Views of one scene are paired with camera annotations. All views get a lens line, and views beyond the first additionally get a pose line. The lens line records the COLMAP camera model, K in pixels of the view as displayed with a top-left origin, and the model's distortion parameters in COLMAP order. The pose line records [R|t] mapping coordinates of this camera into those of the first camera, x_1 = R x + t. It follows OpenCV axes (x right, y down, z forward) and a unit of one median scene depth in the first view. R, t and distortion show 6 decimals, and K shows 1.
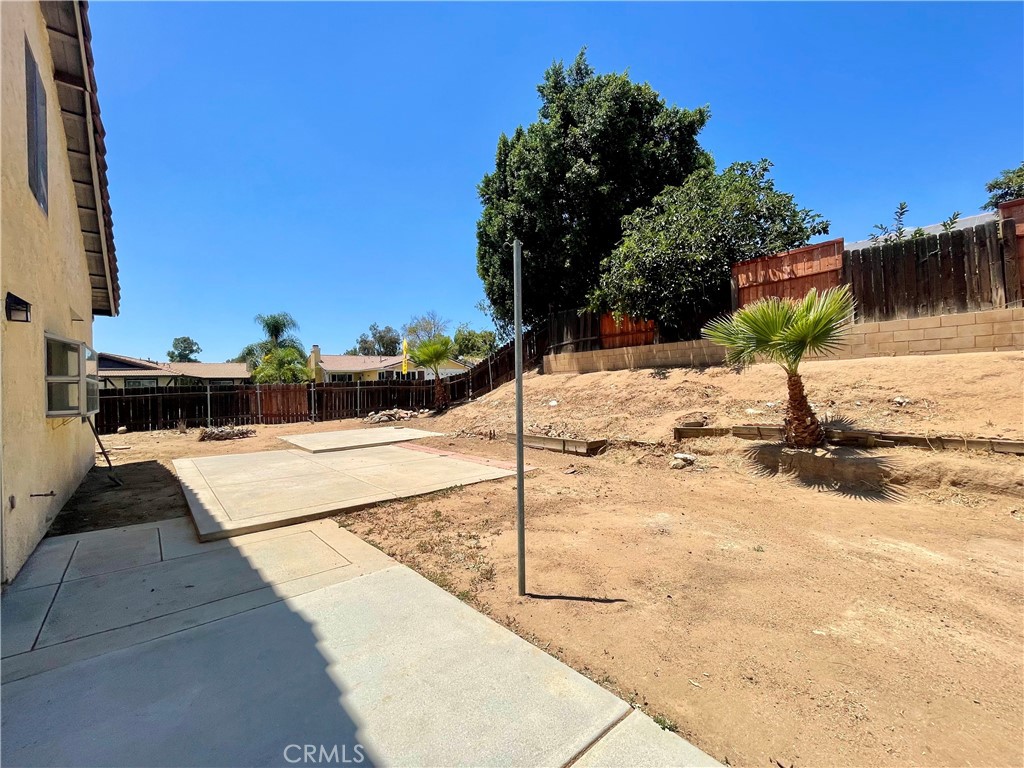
lens RADIAL K [[417.0, 0, 505.0], [0, 417.0, 385.9], [0, 0, 1]] dist [0.000151, 0.000033]
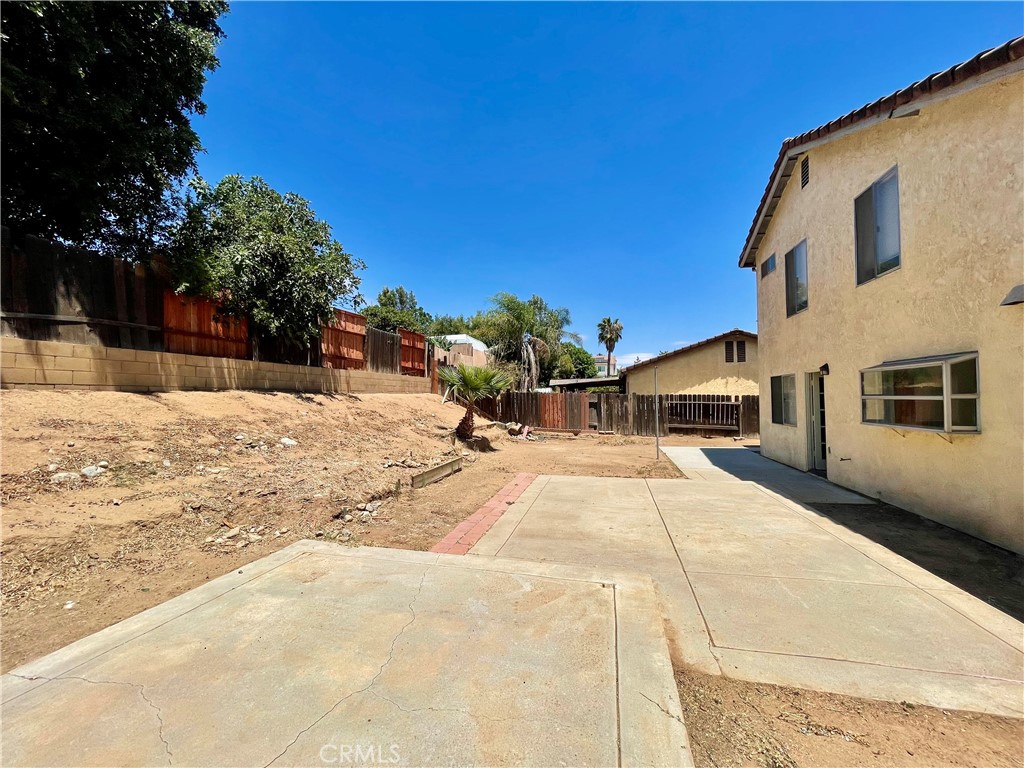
lens RADIAL K [[417.0, 0, 505.0], [0, 417.0, 385.9], [0, 0, 1]] dist [0.000151, 0.000033]
pose [[-0.595519, 0.045921, 0.802028, -0.539513], [0.021655, 0.998920, -0.041115, -0.008216], [-0.803049, -0.007117, -0.595870, 1.040314]]
